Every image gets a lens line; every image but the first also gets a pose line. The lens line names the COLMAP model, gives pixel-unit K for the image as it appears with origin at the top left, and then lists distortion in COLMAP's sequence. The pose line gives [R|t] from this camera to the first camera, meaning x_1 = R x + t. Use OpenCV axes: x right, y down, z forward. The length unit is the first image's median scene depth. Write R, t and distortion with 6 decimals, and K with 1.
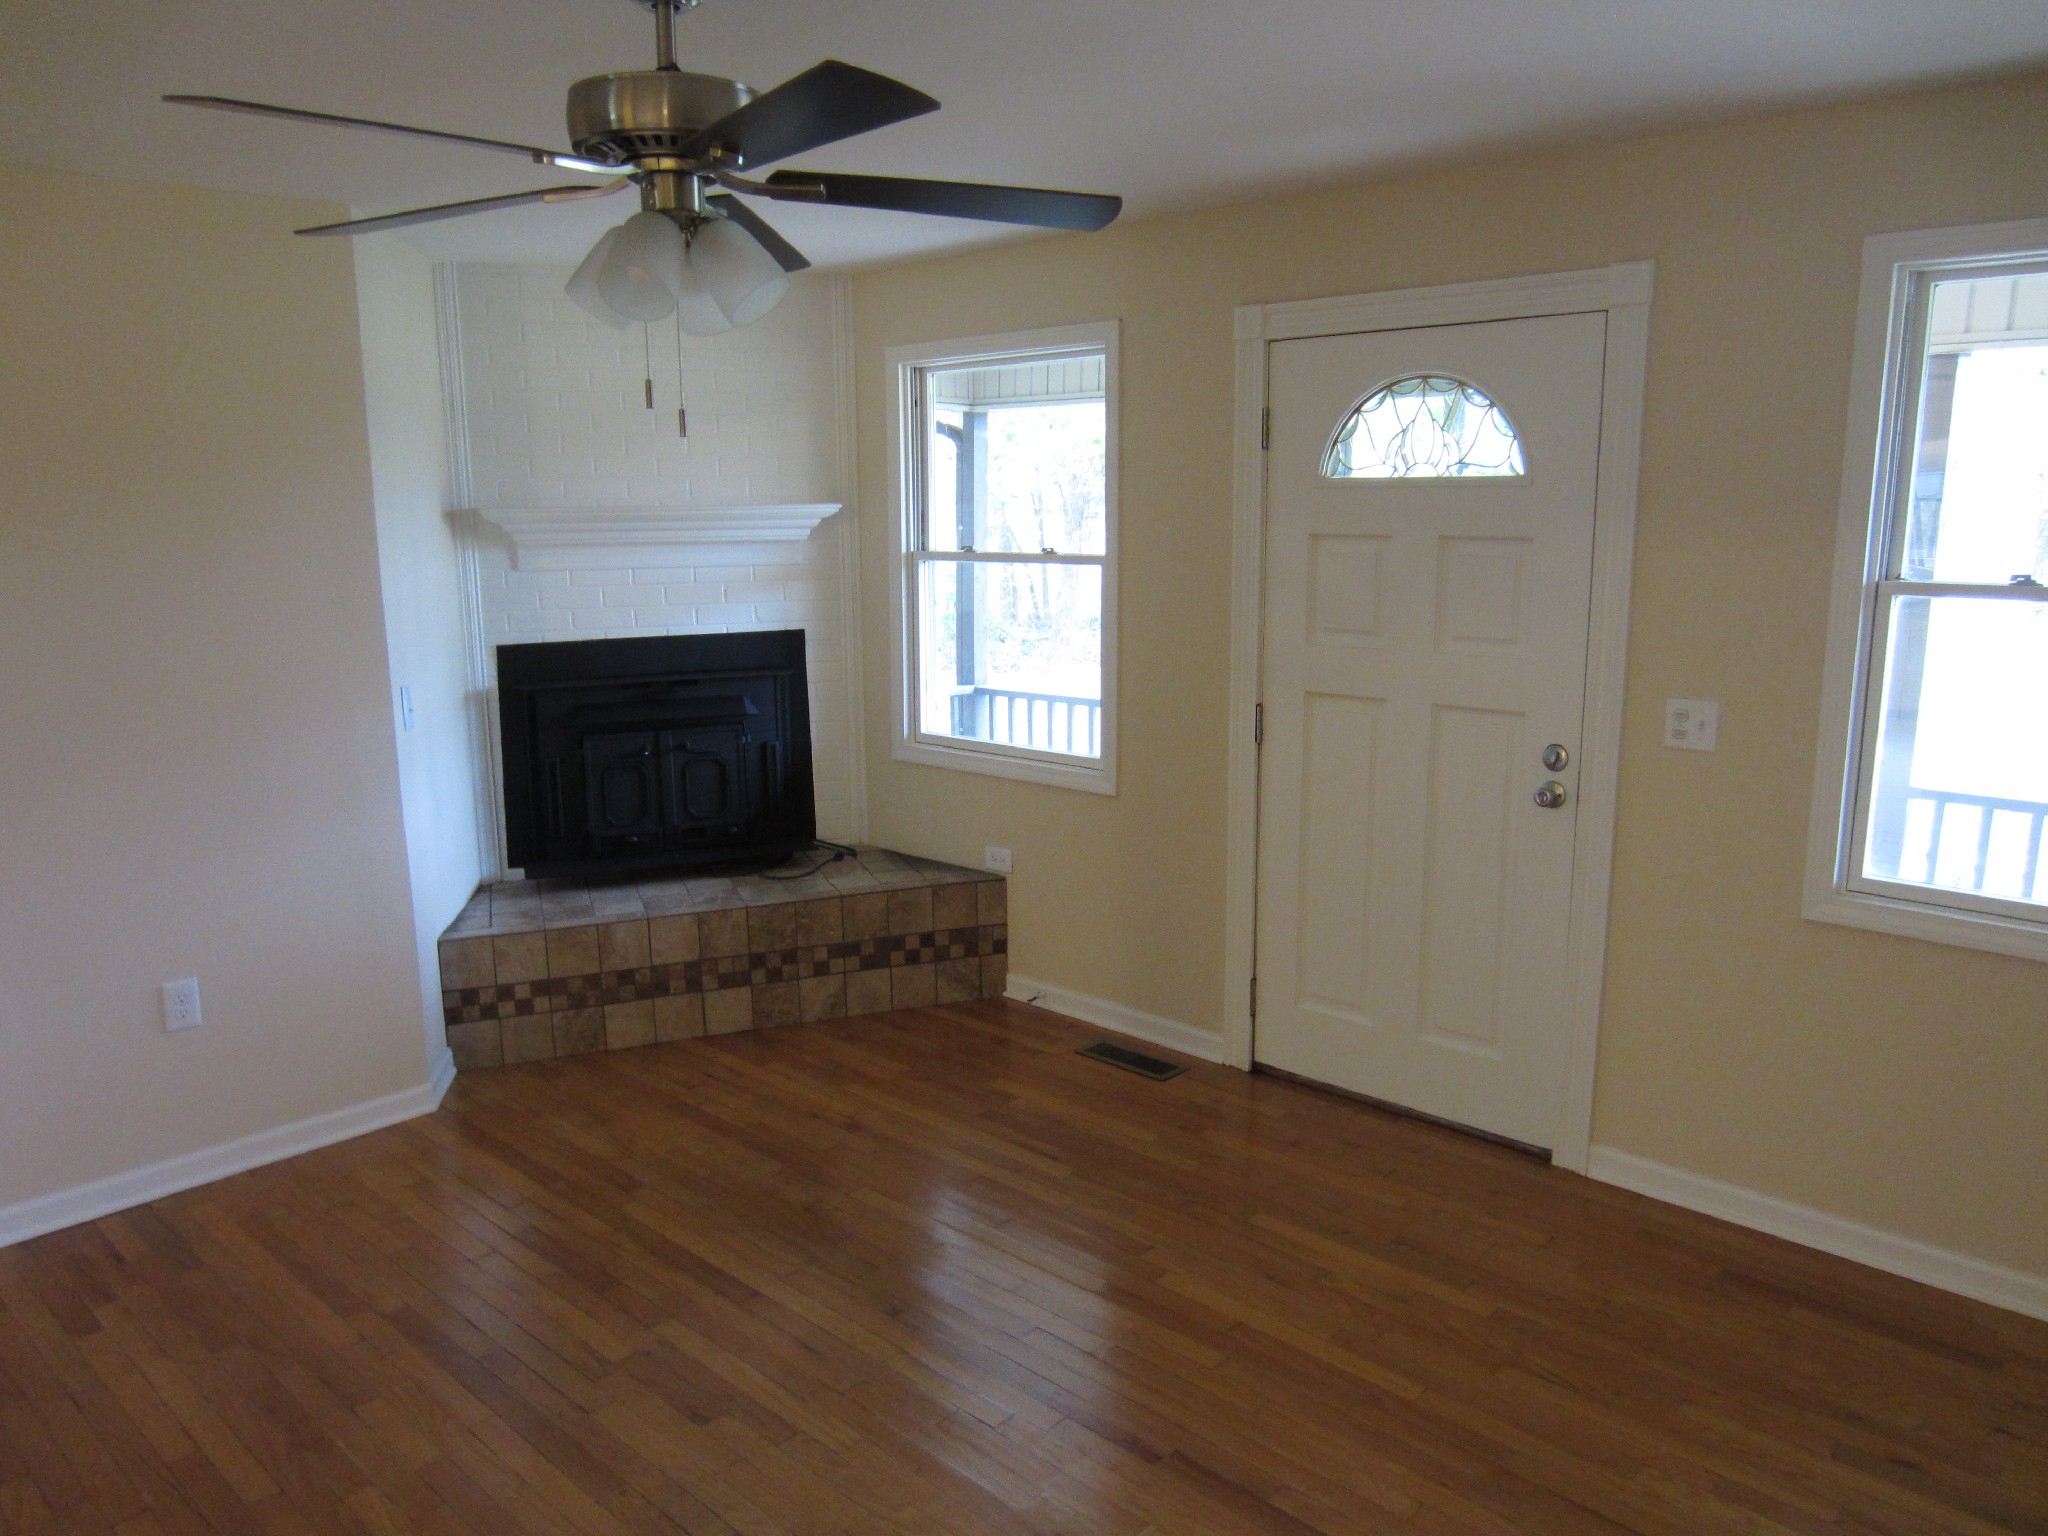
lens RADIAL K [[1521.7, 0, 1024.0], [0, 1521.7, 768.0], [0, 0, 1]] dist [0.012755, 0.008398]
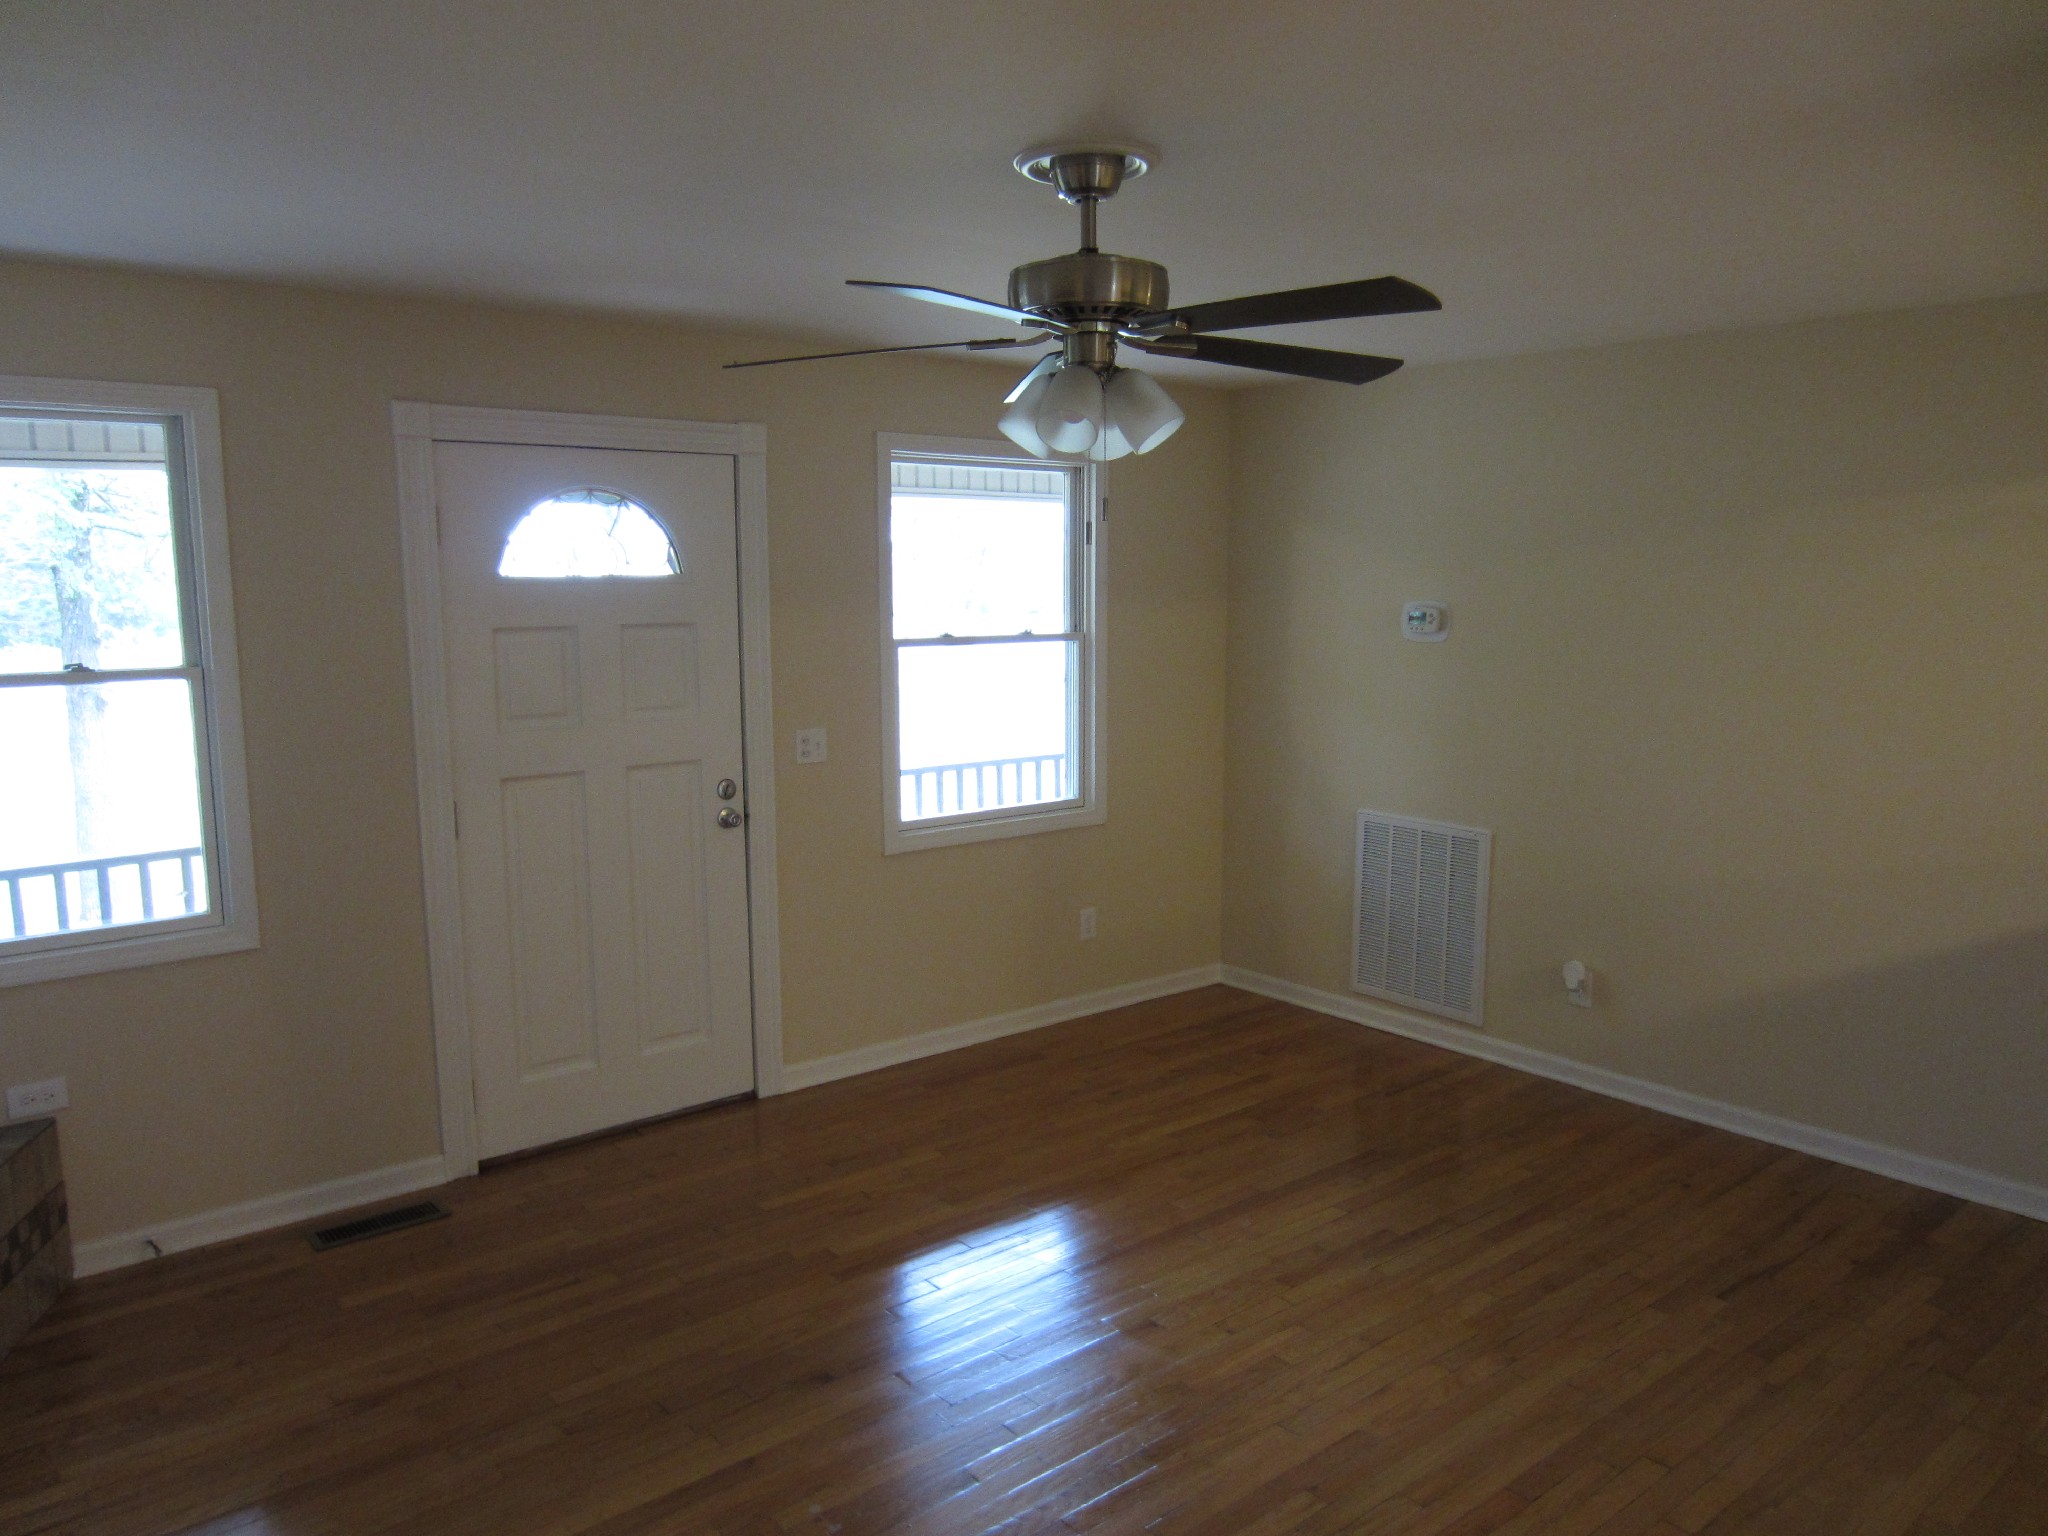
lens RADIAL K [[1516.6, 0, 1060.3], [0, 1516.6, 765.4], [0, 0, 1]] dist [-0.025346, 0.003682]
pose [[0.076514, -0.122243, 0.989546, -0.860827], [0.179080, 0.978002, 0.106970, -0.108276], [-0.980855, 0.169024, 0.096722, 0.563676]]
